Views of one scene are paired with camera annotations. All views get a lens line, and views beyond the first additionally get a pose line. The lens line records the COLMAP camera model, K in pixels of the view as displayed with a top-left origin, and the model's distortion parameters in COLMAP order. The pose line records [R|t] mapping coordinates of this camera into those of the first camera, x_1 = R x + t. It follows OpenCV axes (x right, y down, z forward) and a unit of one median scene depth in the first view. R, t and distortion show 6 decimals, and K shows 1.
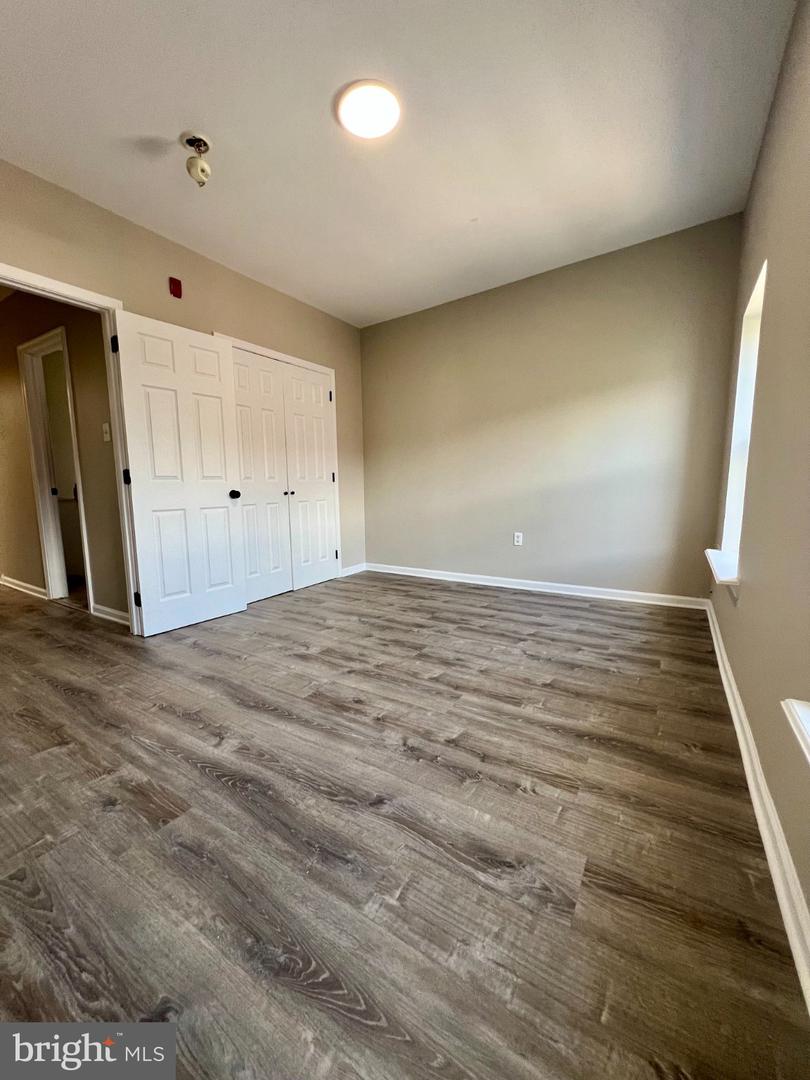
lens RADIAL K [[433.7, 0, 403.7], [0, 433.7, 538.8], [0, 0, 1]] dist [-0.000418, -0.000052]
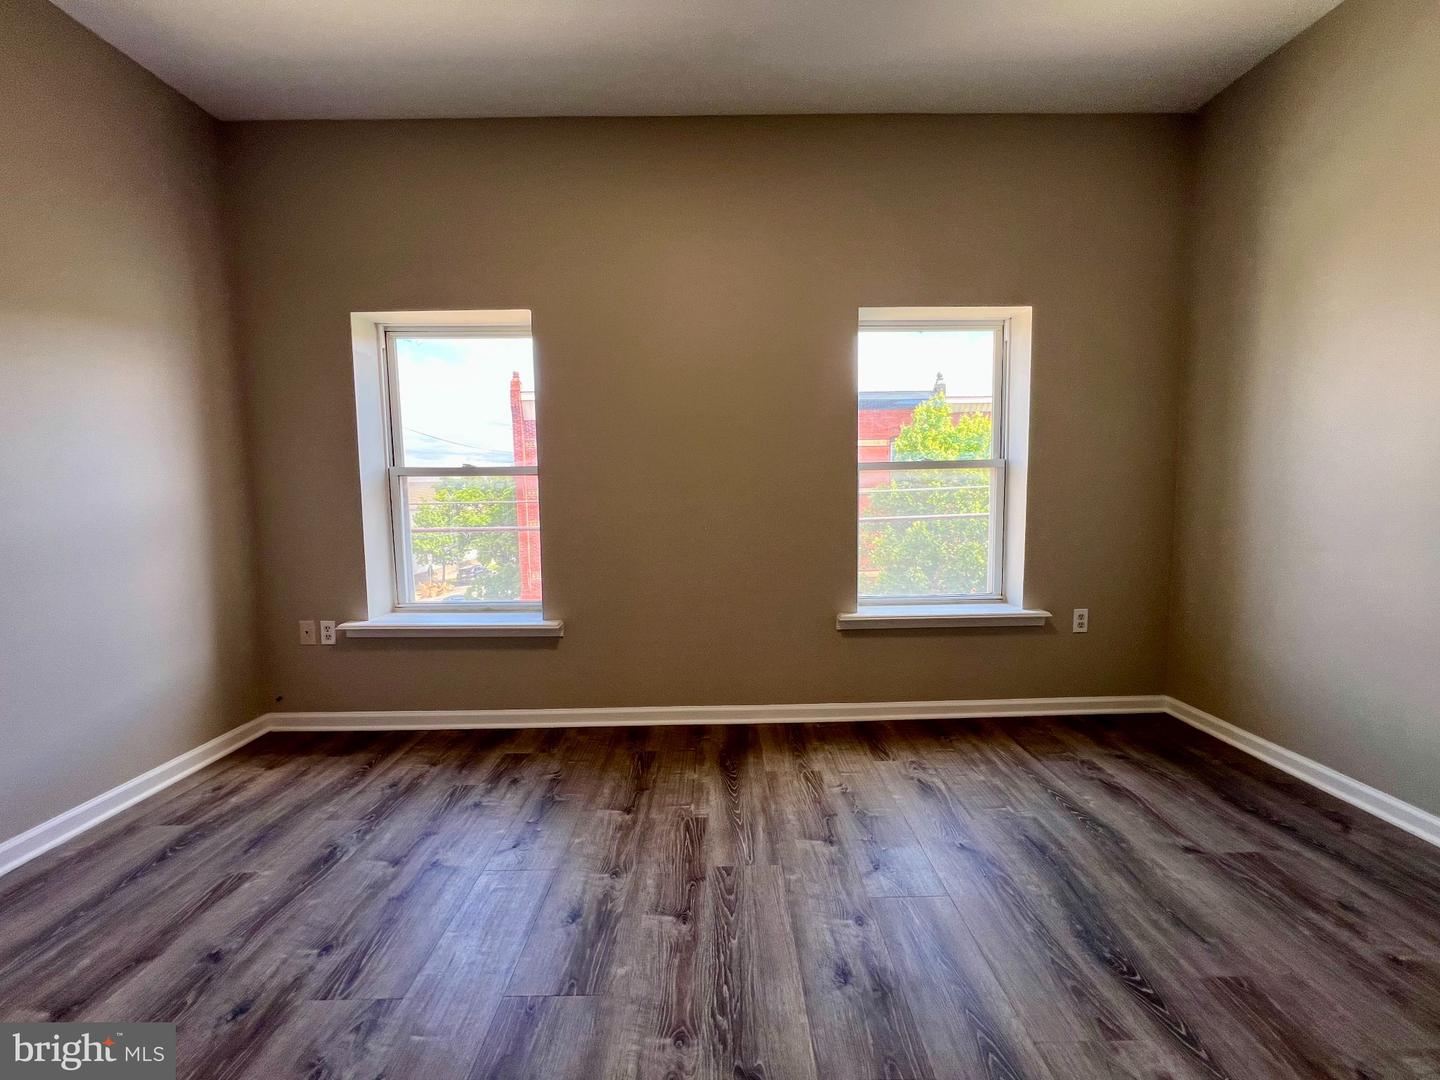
lens RADIAL K [[578.3, 0, 721.1], [0, 578.3, 540.4], [0, 0, 1]] dist [-0.000418, -0.000052]
pose [[-0.536169, -0.045045, 0.842908, -0.402644], [0.130184, 0.982215, 0.135299, -0.157920], [-0.834011, 0.182276, -0.520769, 0.973654]]
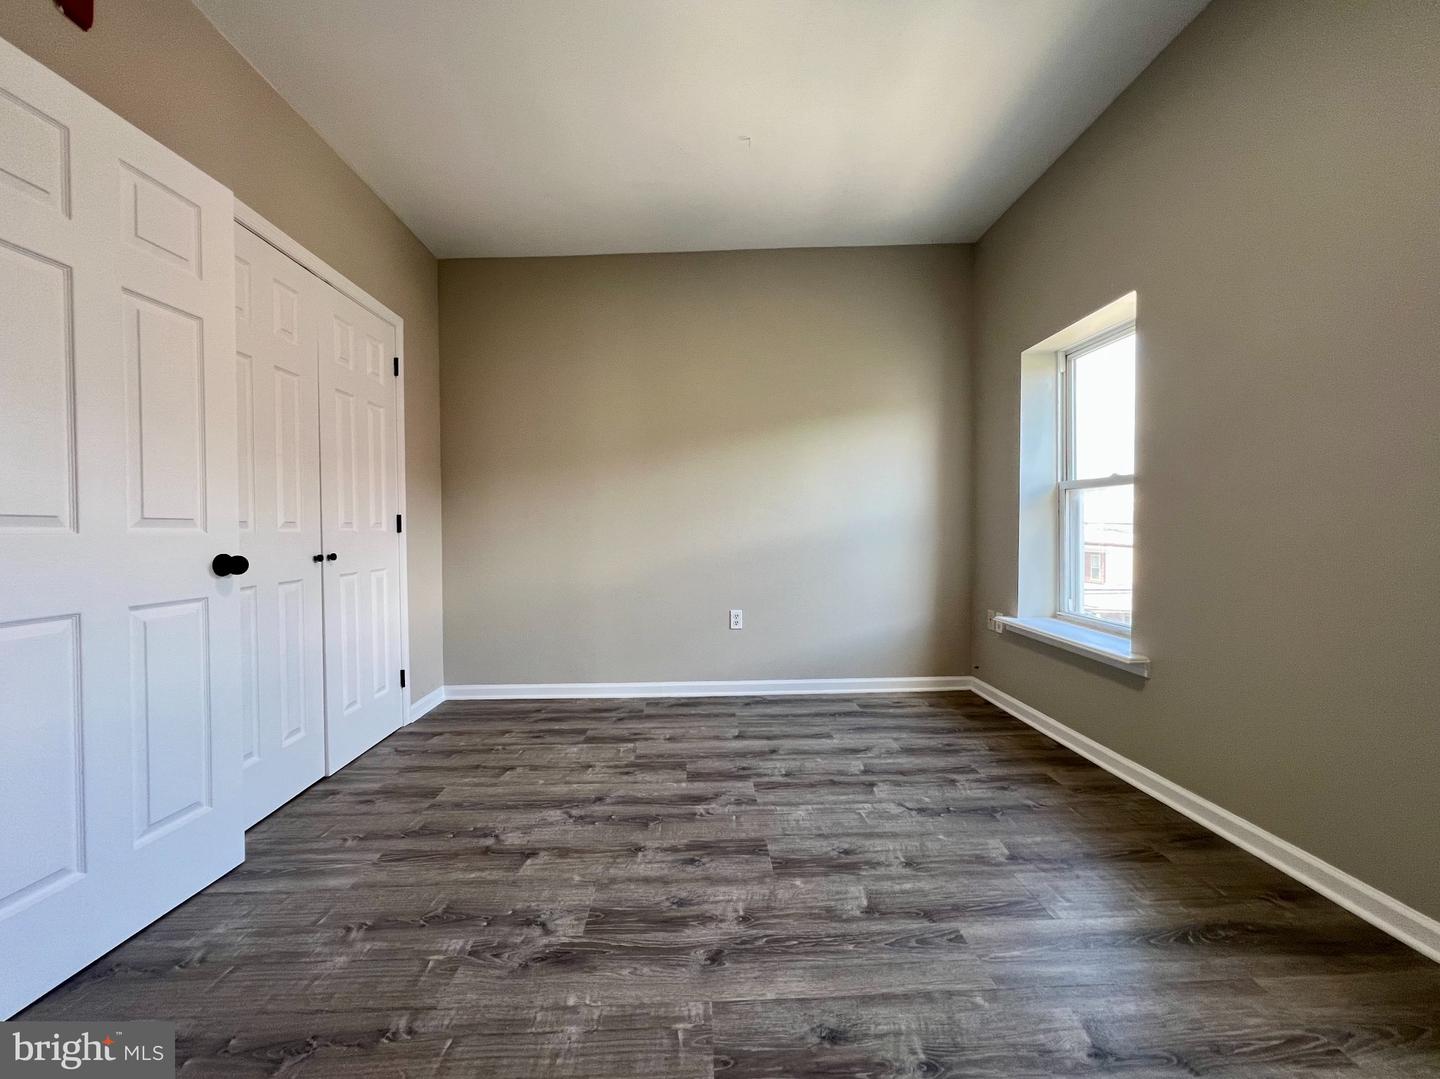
lens RADIAL K [[588.3, 0, 720.0], [0, 588.3, 539.5], [0, 0, 1]] dist [-0.002519, 0.000042]
pose [[0.824191, -0.001738, 0.566309, -0.378405], [0.067999, 0.993064, -0.095917, -0.051969], [-0.562215, 0.117563, 0.818593, 0.369992]]
